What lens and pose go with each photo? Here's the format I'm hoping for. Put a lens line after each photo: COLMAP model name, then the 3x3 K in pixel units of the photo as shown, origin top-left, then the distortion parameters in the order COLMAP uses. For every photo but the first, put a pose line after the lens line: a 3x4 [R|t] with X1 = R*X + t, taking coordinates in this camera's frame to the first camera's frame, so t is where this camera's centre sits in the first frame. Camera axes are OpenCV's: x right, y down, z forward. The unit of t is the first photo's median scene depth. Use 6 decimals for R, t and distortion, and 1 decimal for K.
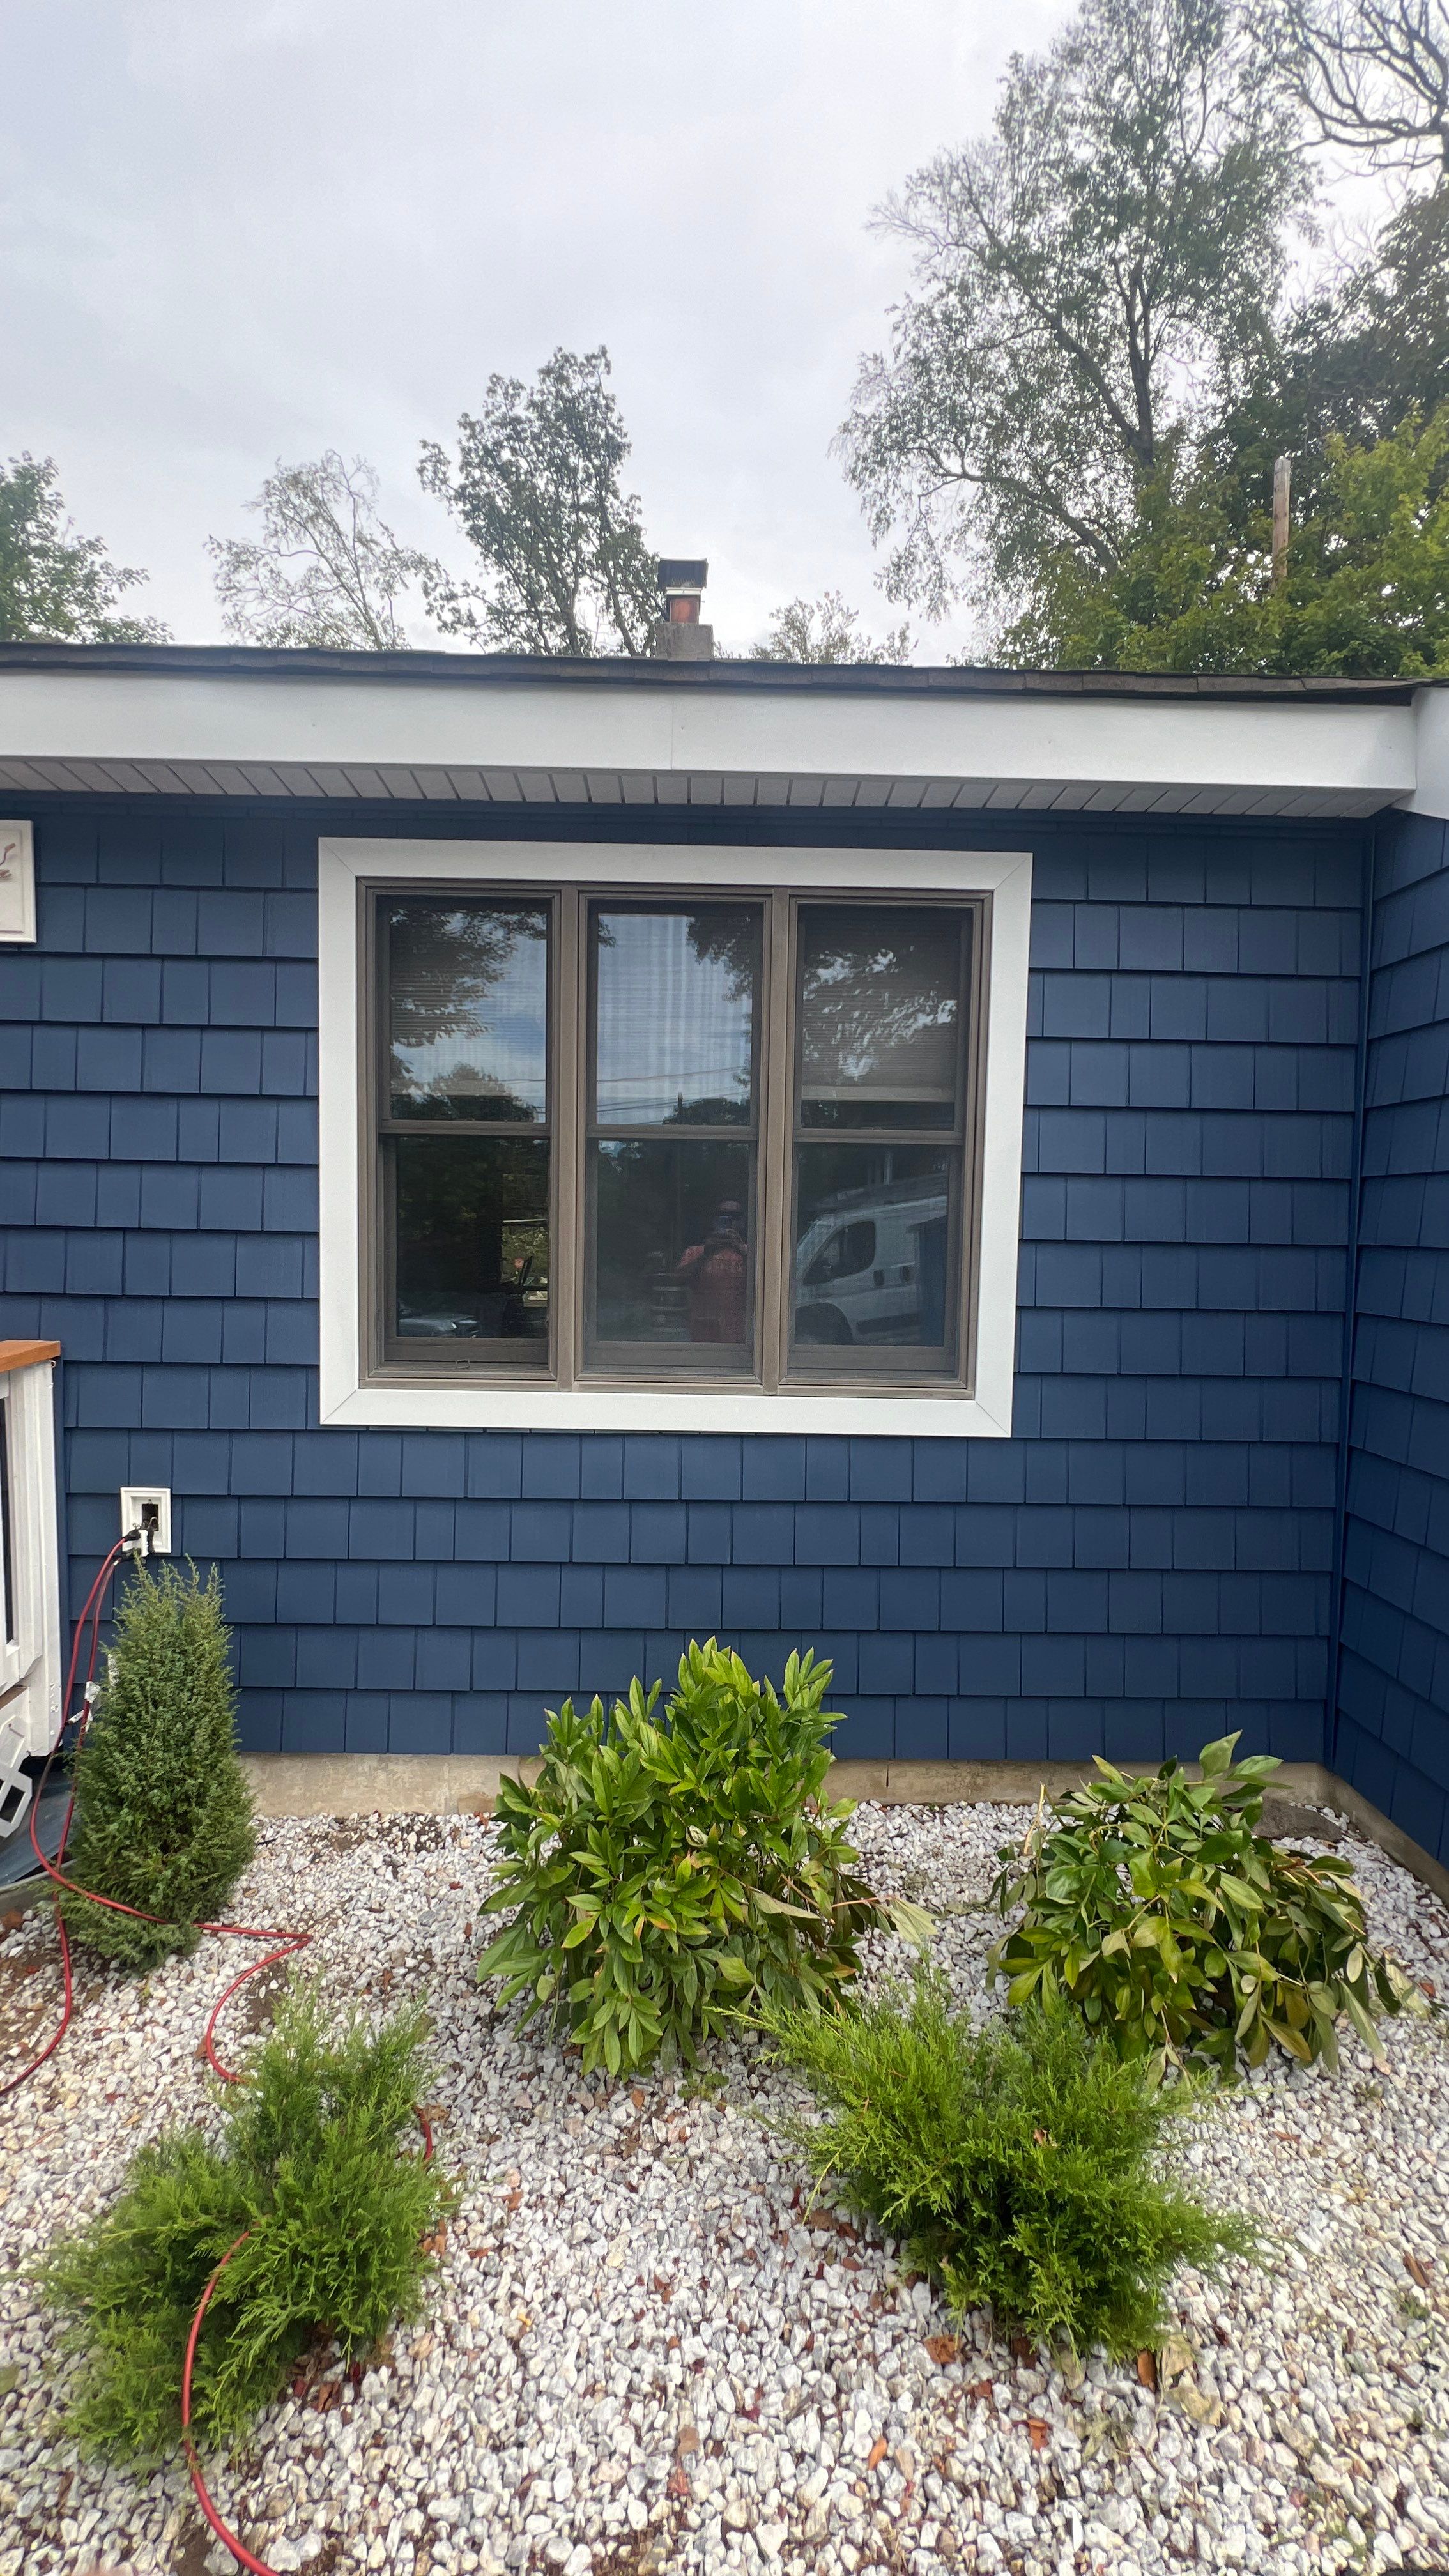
lens RADIAL K [[1024.7, 0, 724.5], [0, 1024.7, 1288.0], [0, 0, 1]] dist [-0.002094, -0.000703]
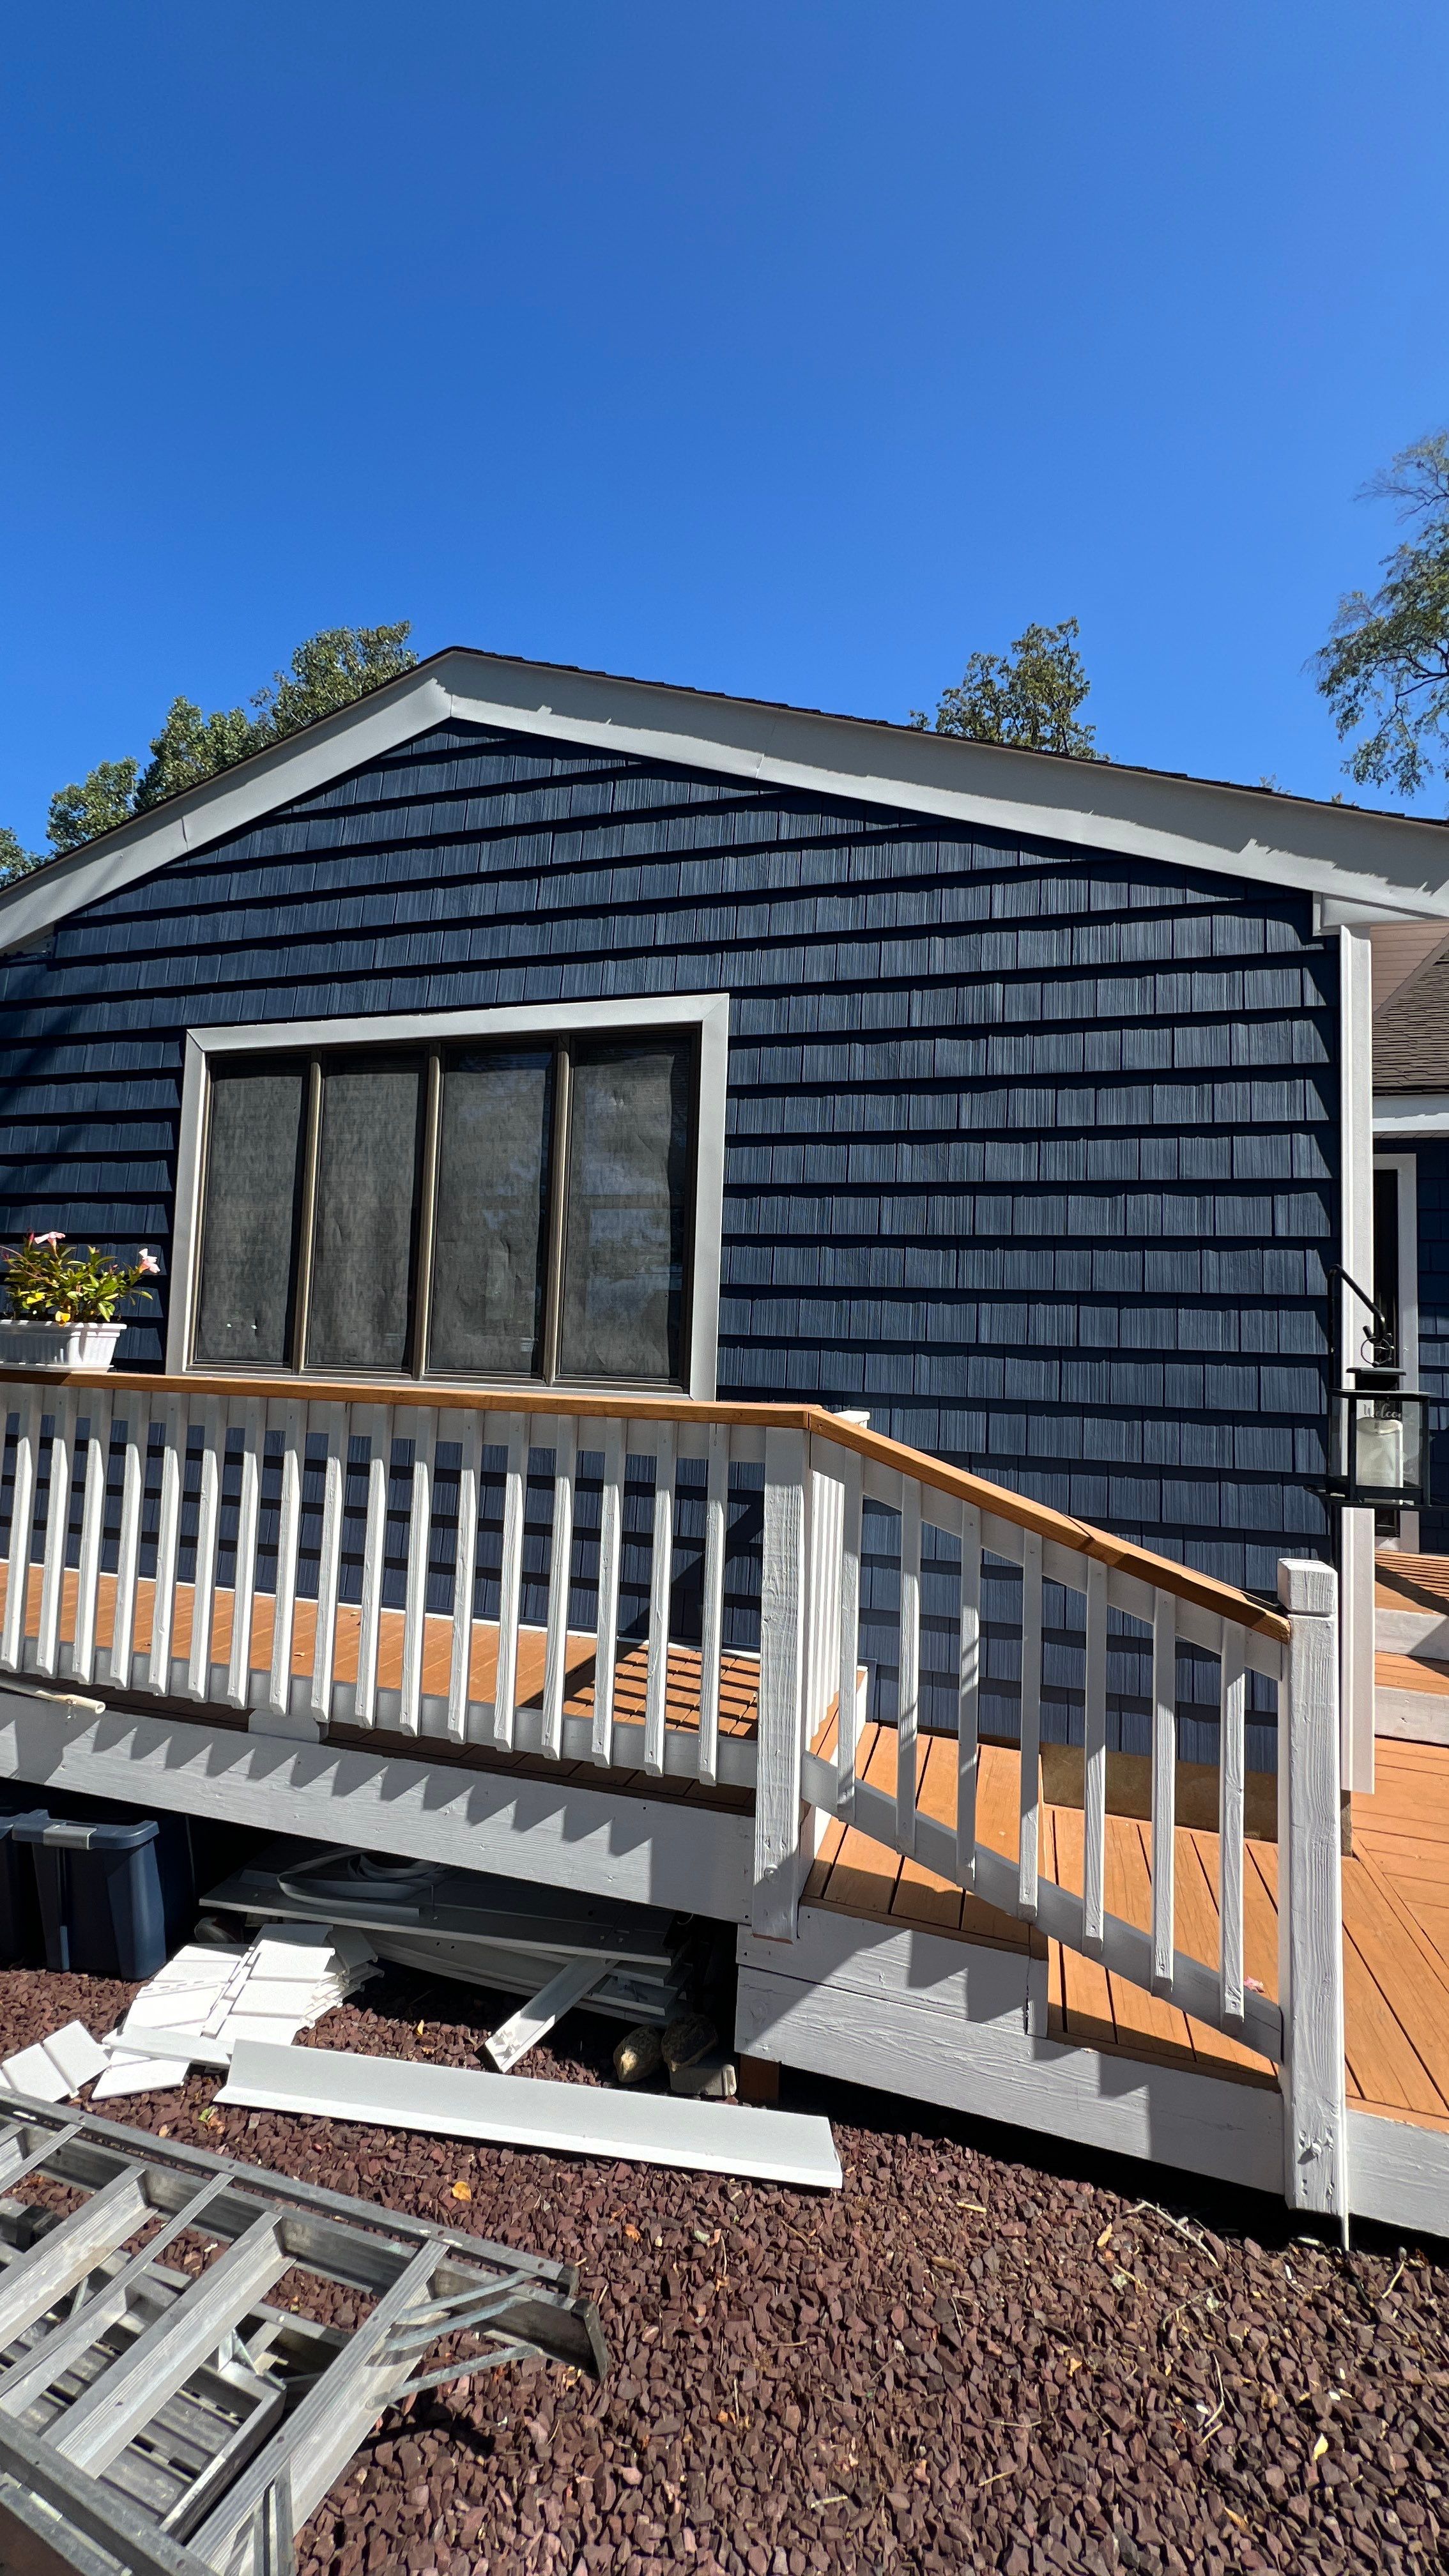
lens RADIAL K [[1038.9, 0, 714.1], [0, 1038.9, 1281.3], [0, 0, 1]] dist [0.000085, 0.000117]
pose [[0.952823, -0.000853, -0.303526, -1.406400], [-0.041255, 0.990352, -0.132288, 0.160027], [0.300710, 0.138569, 0.943595, -1.472180]]
